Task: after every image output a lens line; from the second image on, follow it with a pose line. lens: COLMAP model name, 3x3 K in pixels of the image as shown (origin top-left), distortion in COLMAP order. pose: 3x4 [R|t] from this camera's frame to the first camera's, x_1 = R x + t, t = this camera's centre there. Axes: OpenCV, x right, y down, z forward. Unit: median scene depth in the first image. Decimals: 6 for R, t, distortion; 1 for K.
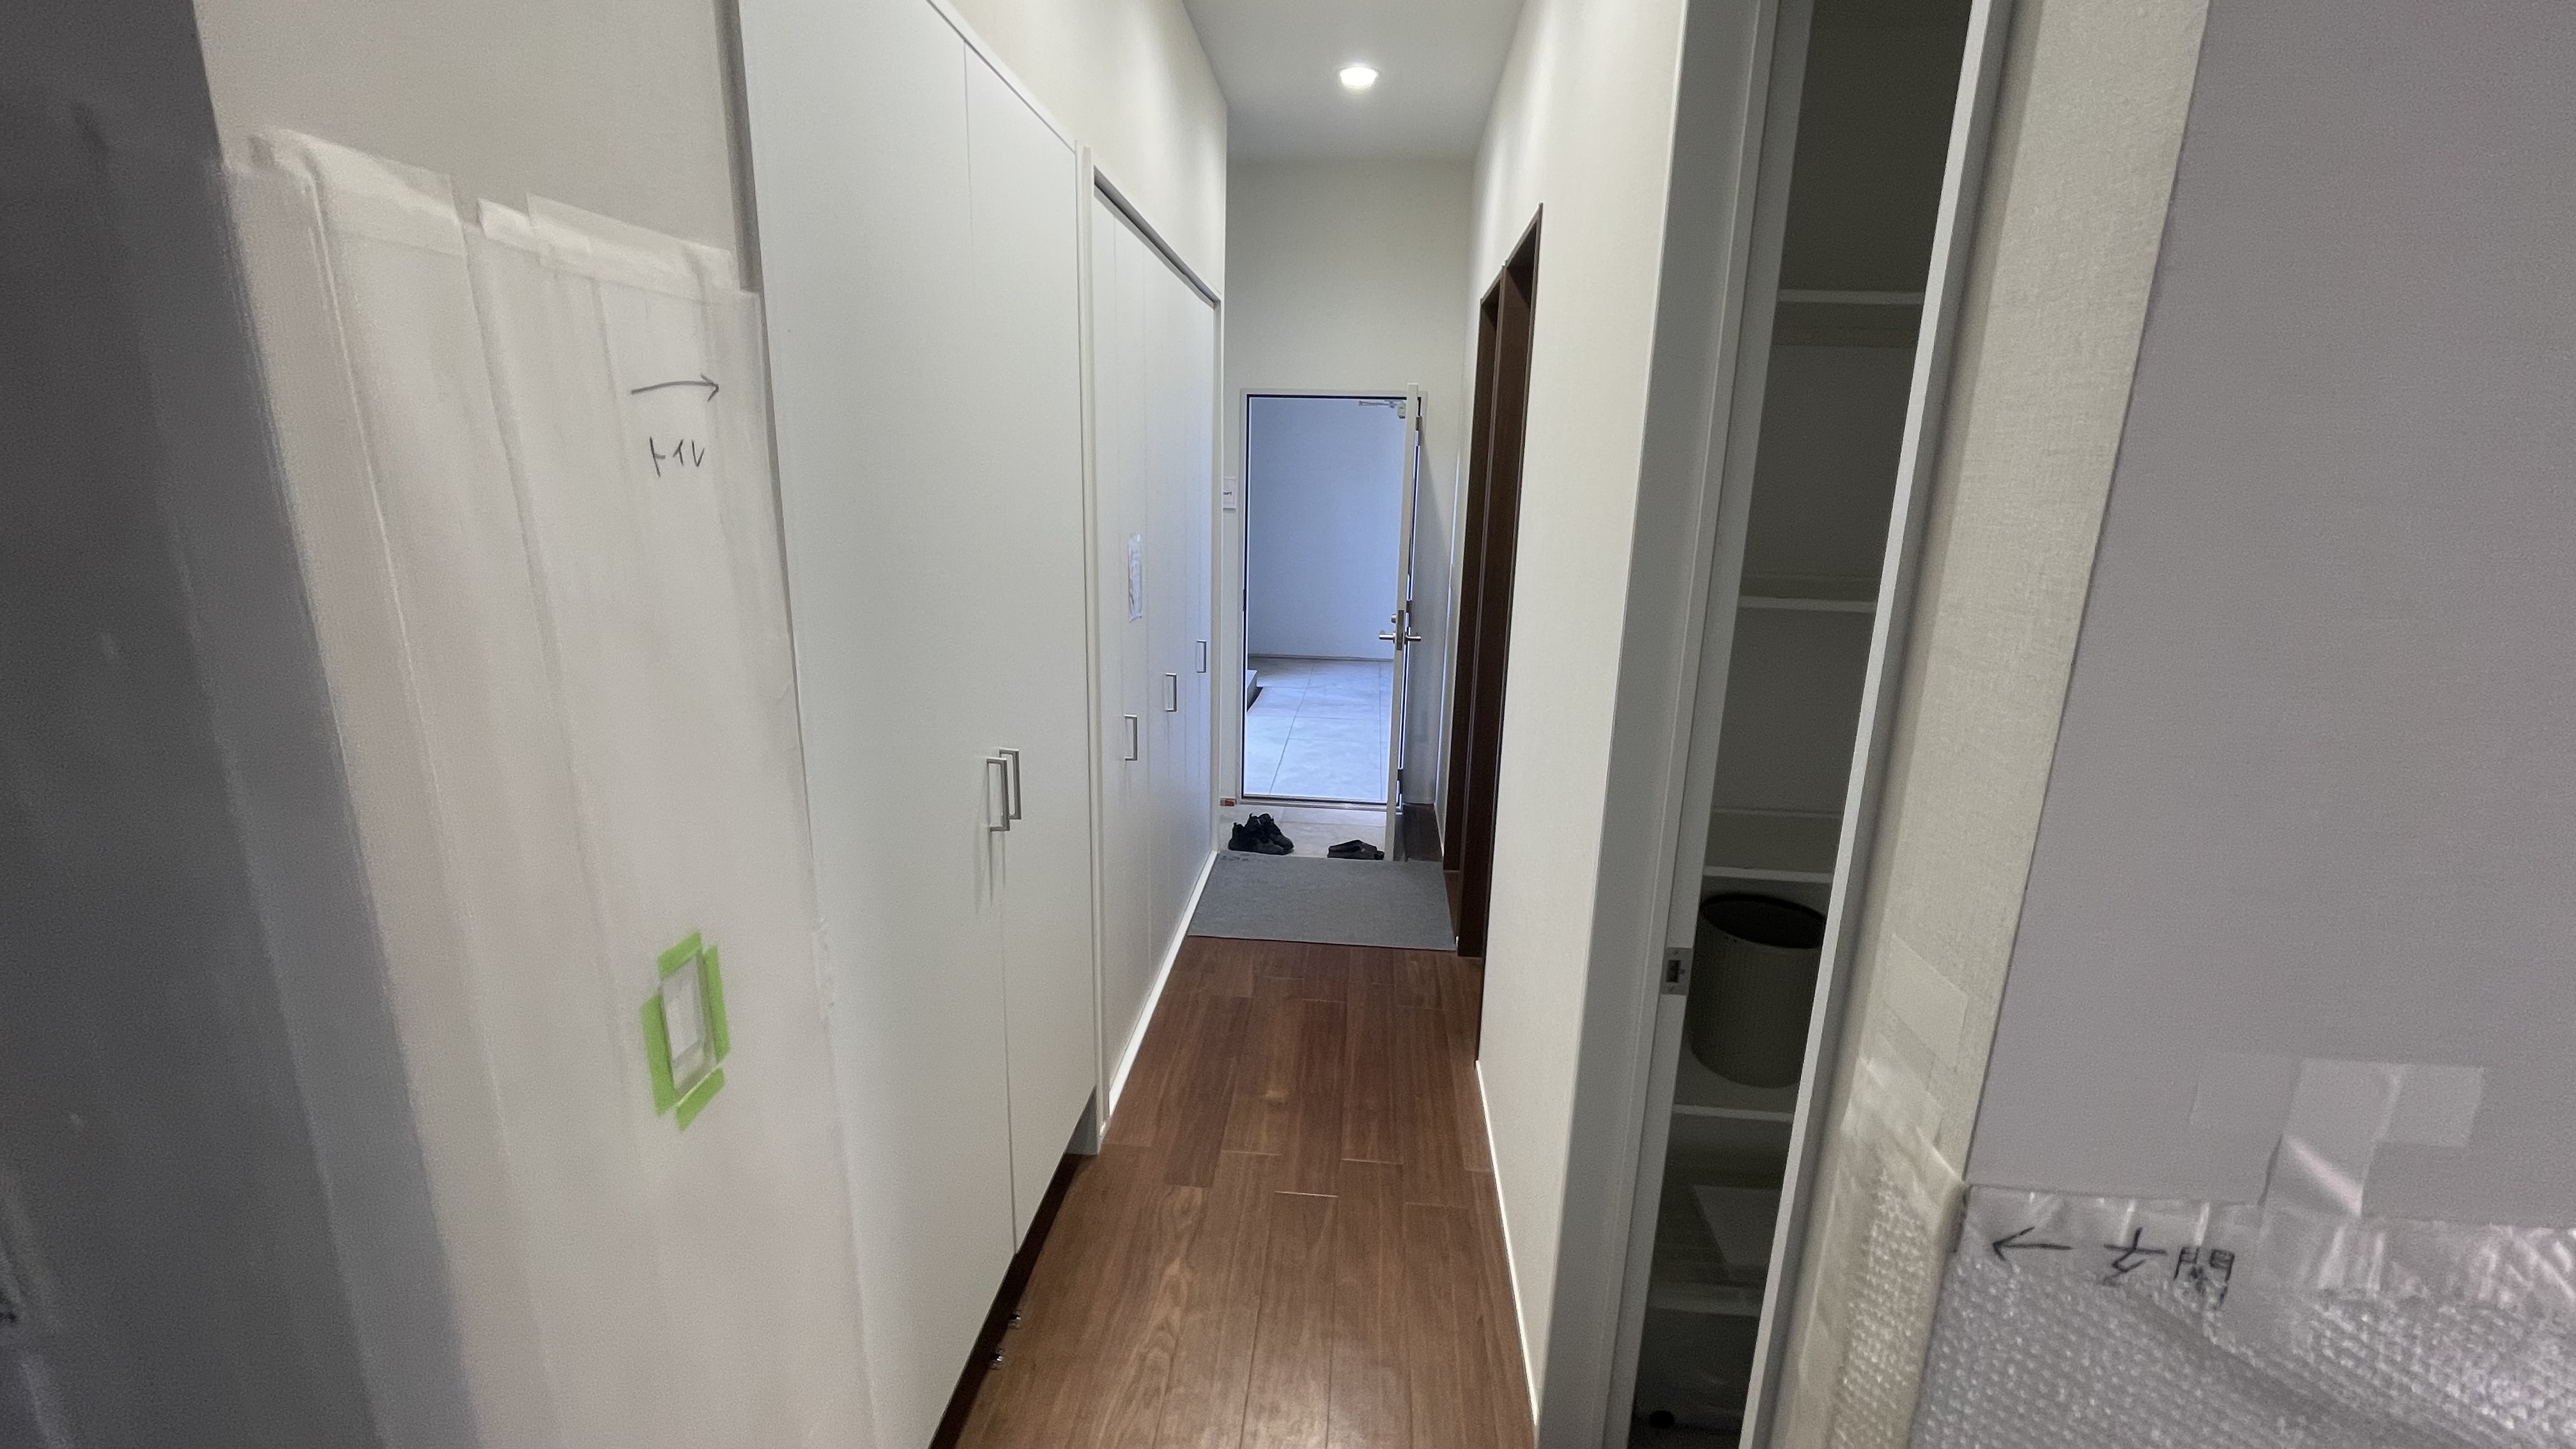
lens RADIAL K [[1034.2, 0, 1279.1], [0, 1034.2, 716.5], [0, 0, 1]] dist [-0.002609, -0.000064]
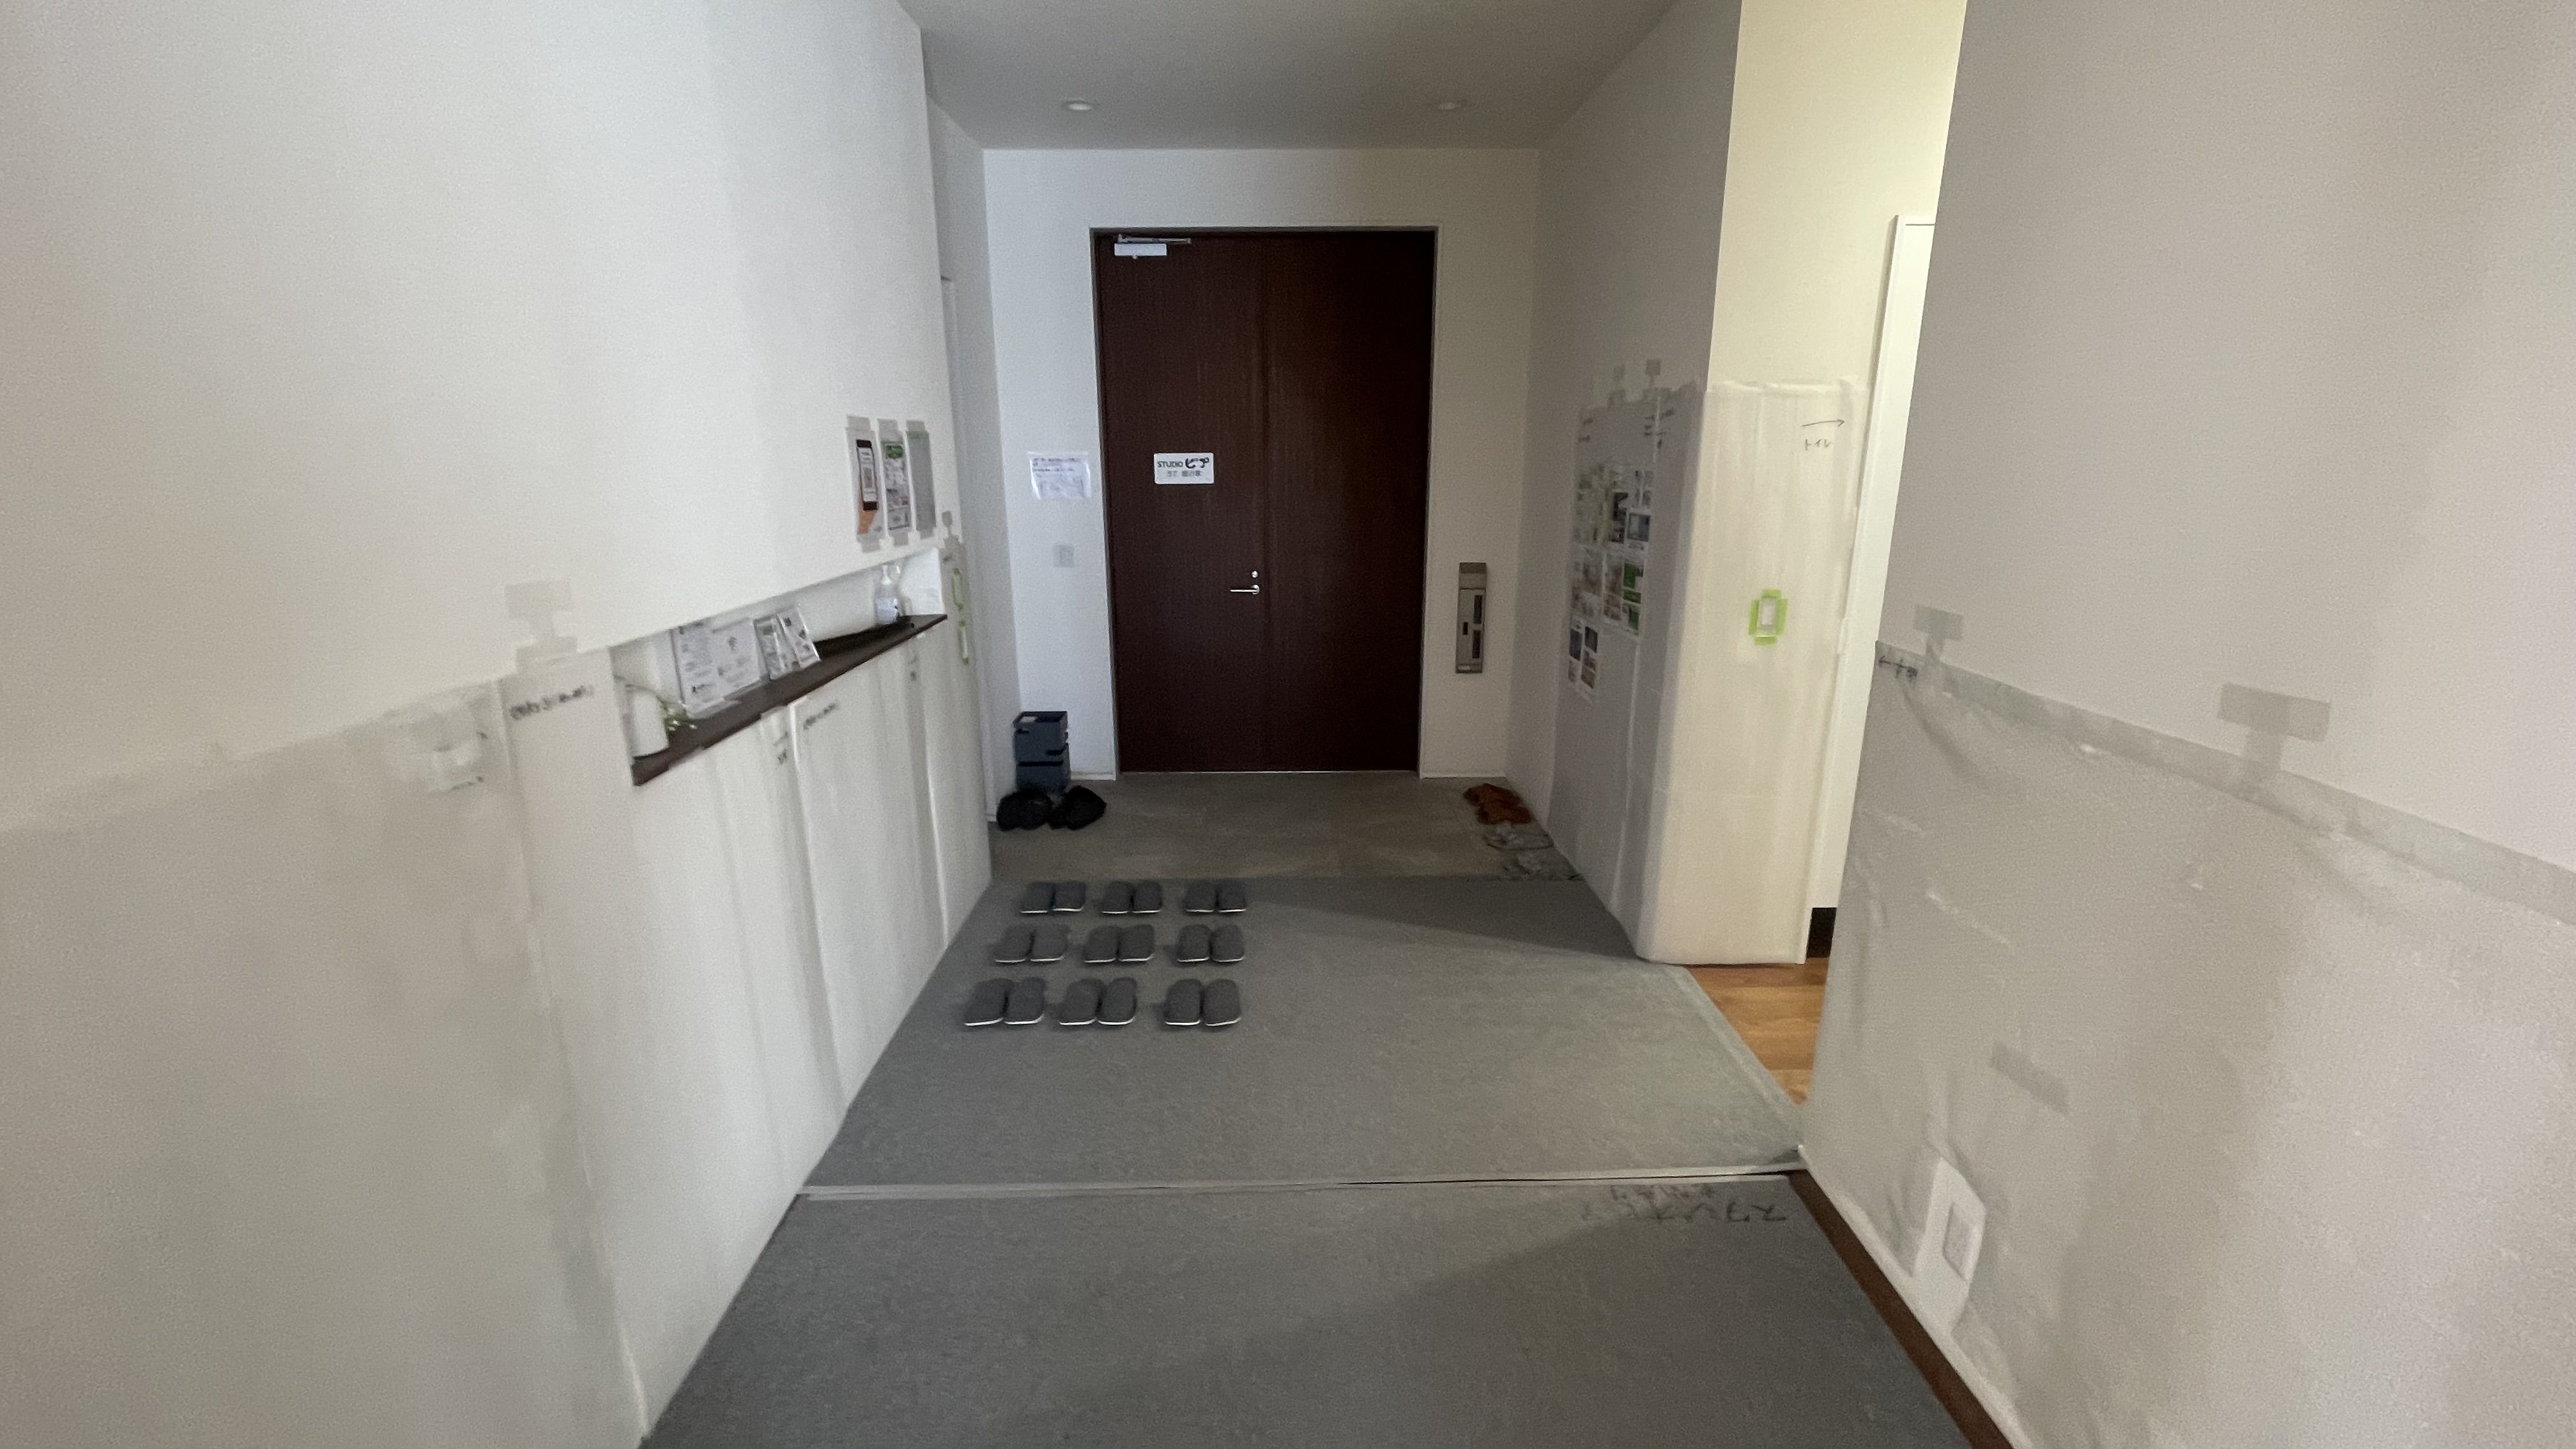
lens RADIAL K [[1034.2, 0, 1279.1], [0, 1034.2, 716.5], [0, 0, 1]] dist [-0.002609, -0.000064]
pose [[0.102486, 0.226726, -0.968551, 2.563954], [-0.222801, 0.954173, 0.199785, 0.291451], [0.969462, 0.195319, 0.148305, -0.952636]]
